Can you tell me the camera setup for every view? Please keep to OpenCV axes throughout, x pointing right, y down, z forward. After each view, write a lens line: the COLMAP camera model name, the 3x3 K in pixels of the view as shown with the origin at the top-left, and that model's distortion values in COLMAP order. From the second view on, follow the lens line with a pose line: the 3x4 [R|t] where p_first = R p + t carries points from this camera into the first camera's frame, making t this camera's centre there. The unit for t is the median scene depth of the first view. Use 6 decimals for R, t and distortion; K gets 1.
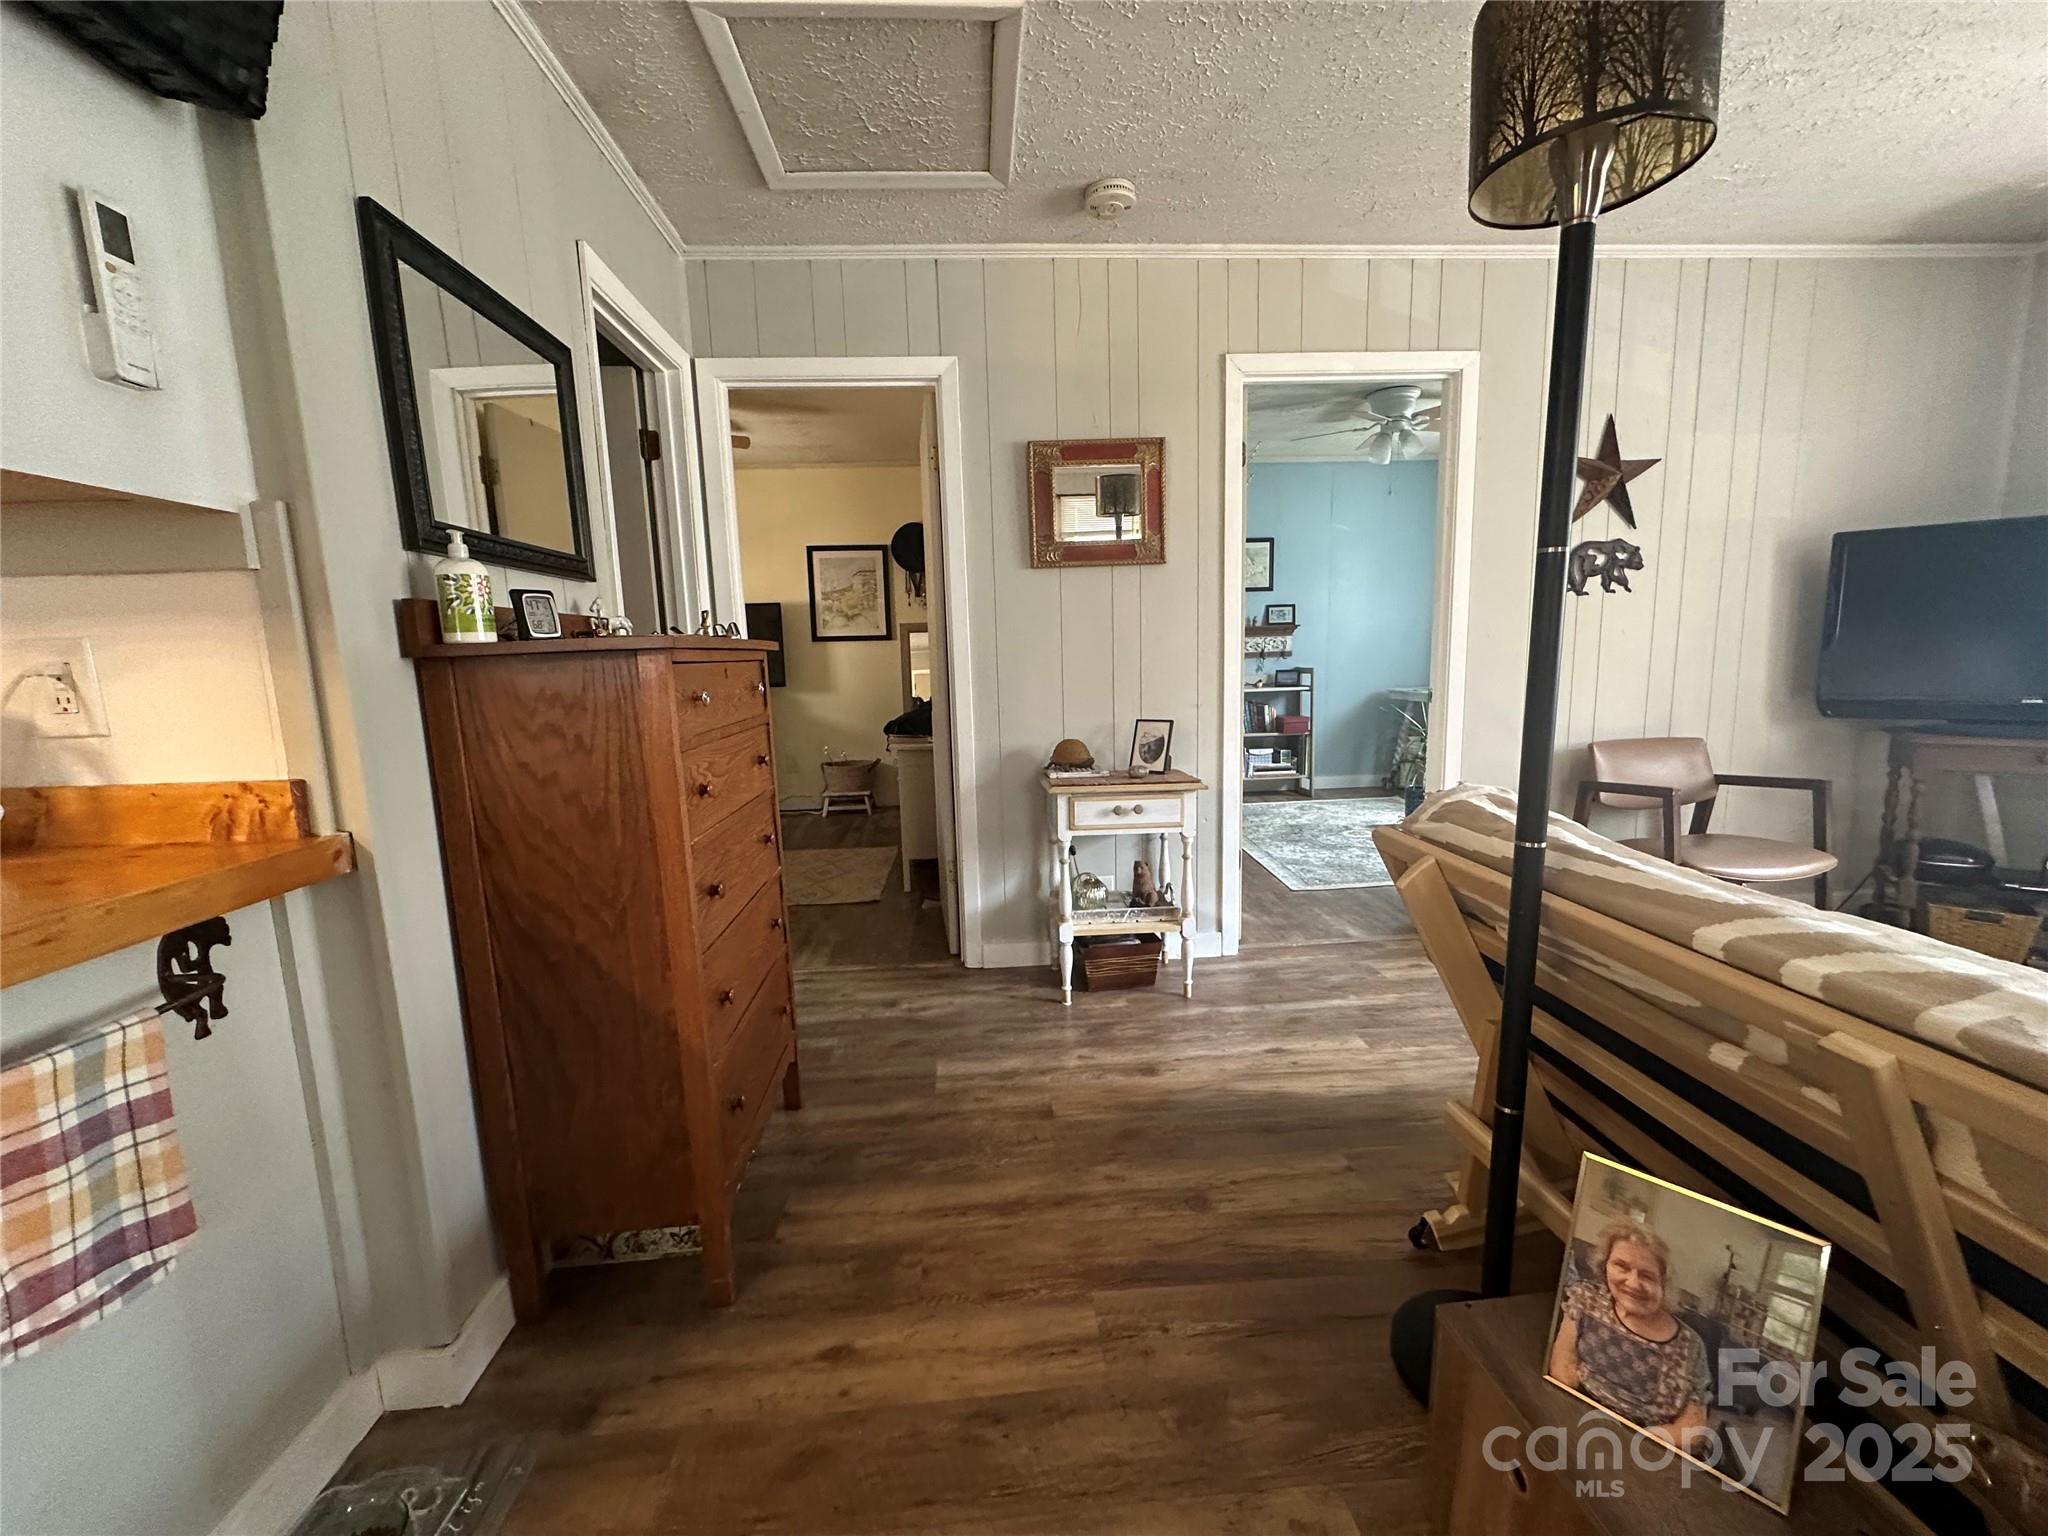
lens RADIAL K [[815.7, 0, 1024.0], [0, 815.7, 768.0], [0, 0, 1]] dist [-0.005520, 0.000906]
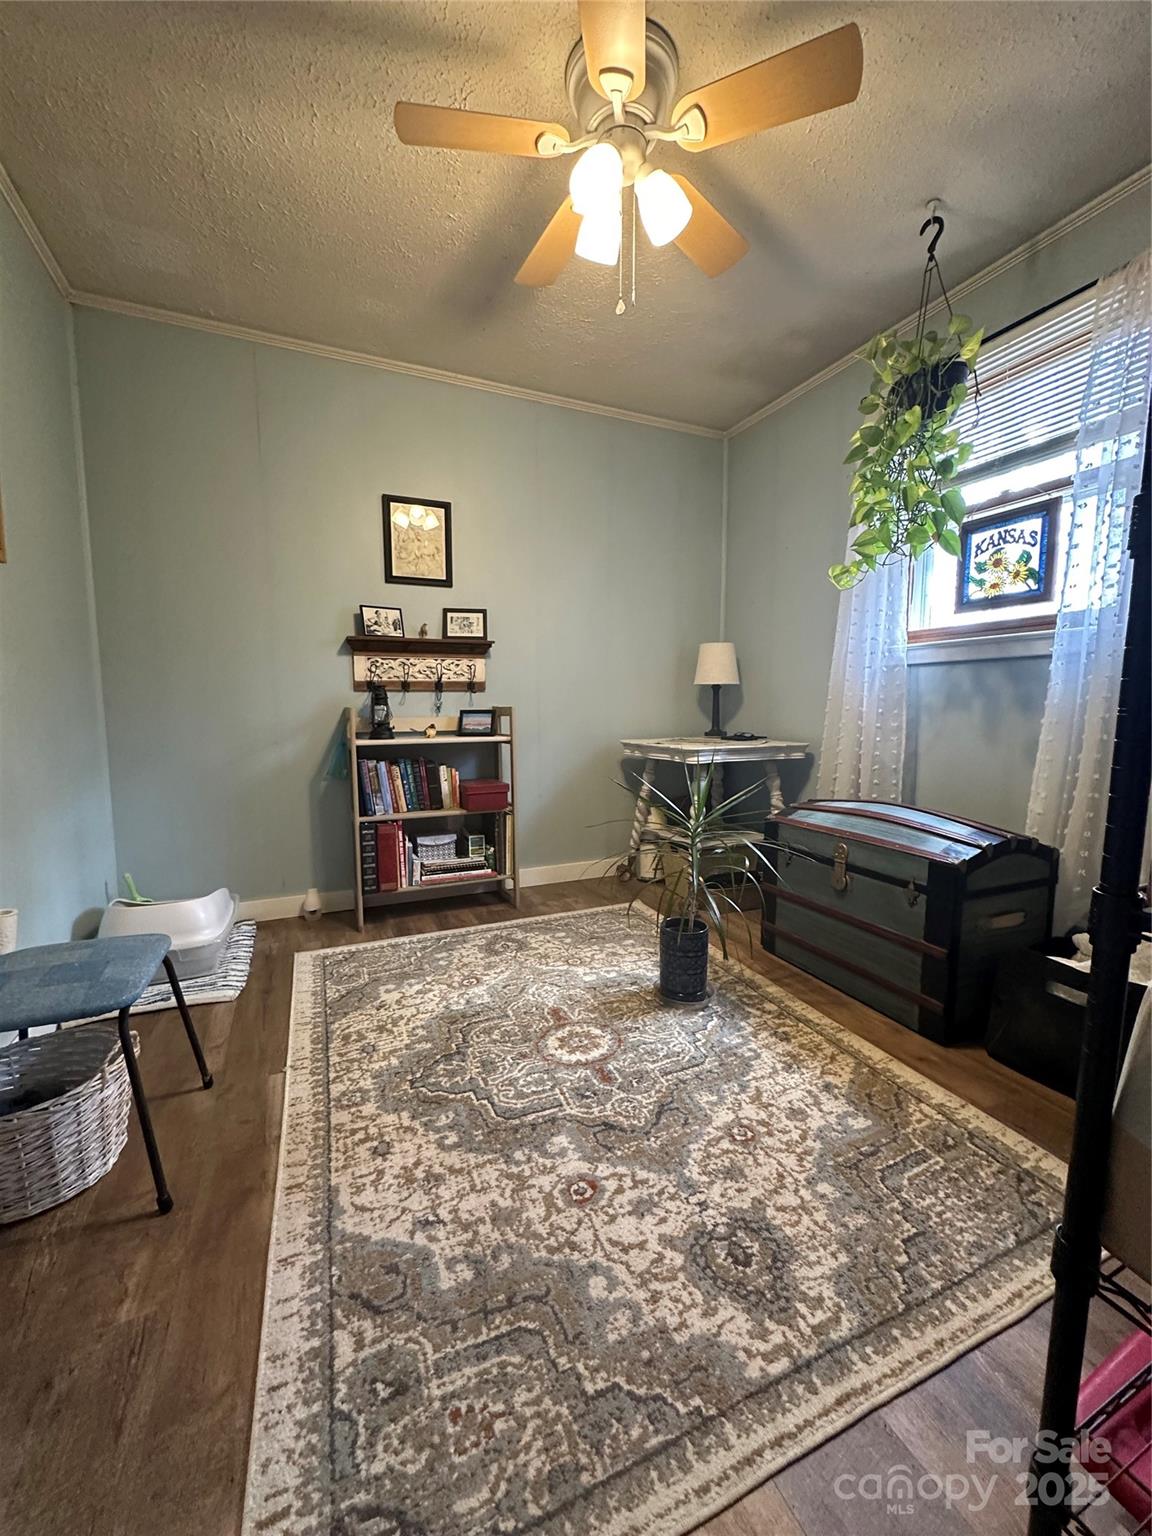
lens RADIAL K [[611.8, 0, 576.0], [0, 611.8, 768.0], [0, 0, 1]] dist [-0.005520, 0.000906]
pose [[0.937240, -0.009498, 0.348555, 0.228475], [0.025157, 0.998866, -0.040427, -0.053502], [-0.347776, 0.046658, 0.936416, 0.524132]]
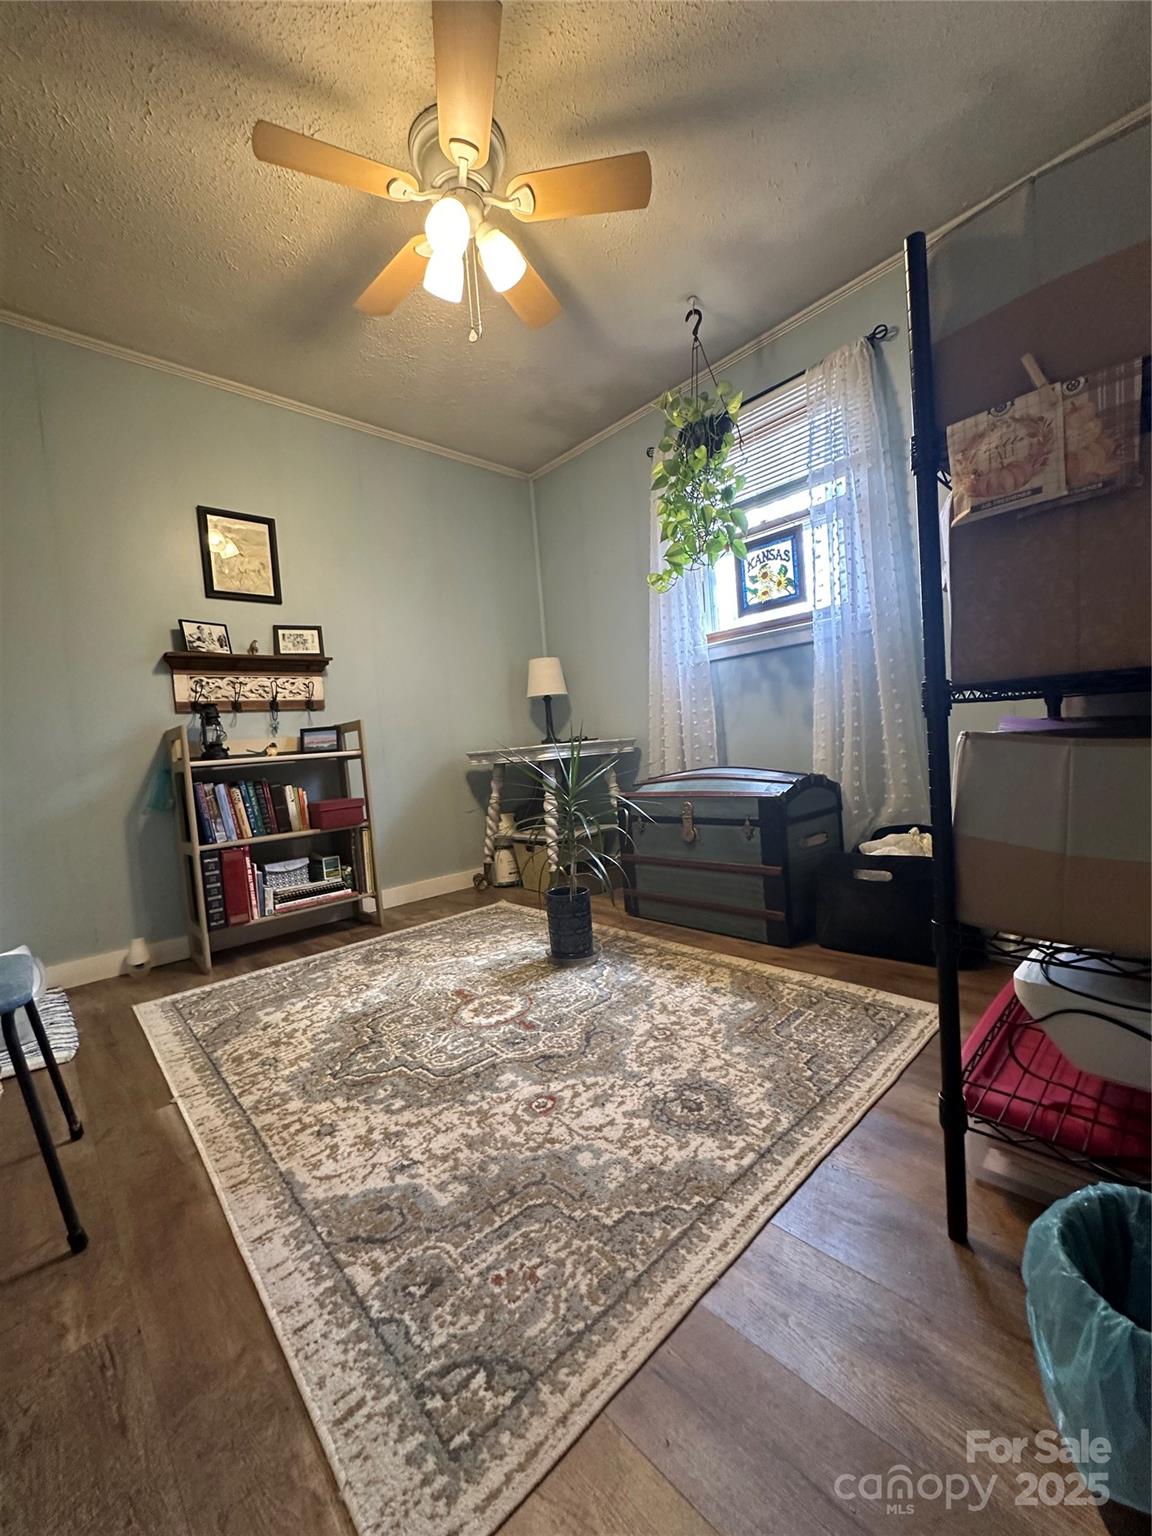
lens RADIAL K [[611.8, 0, 576.0], [0, 611.8, 768.0], [0, 0, 1]] dist [-0.005520, 0.000906]
pose [[0.773796, -0.054063, 0.631123, 0.179115], [0.147791, 0.984262, -0.096887, -0.015986], [-0.615952, 0.168245, 0.769608, 0.526384]]
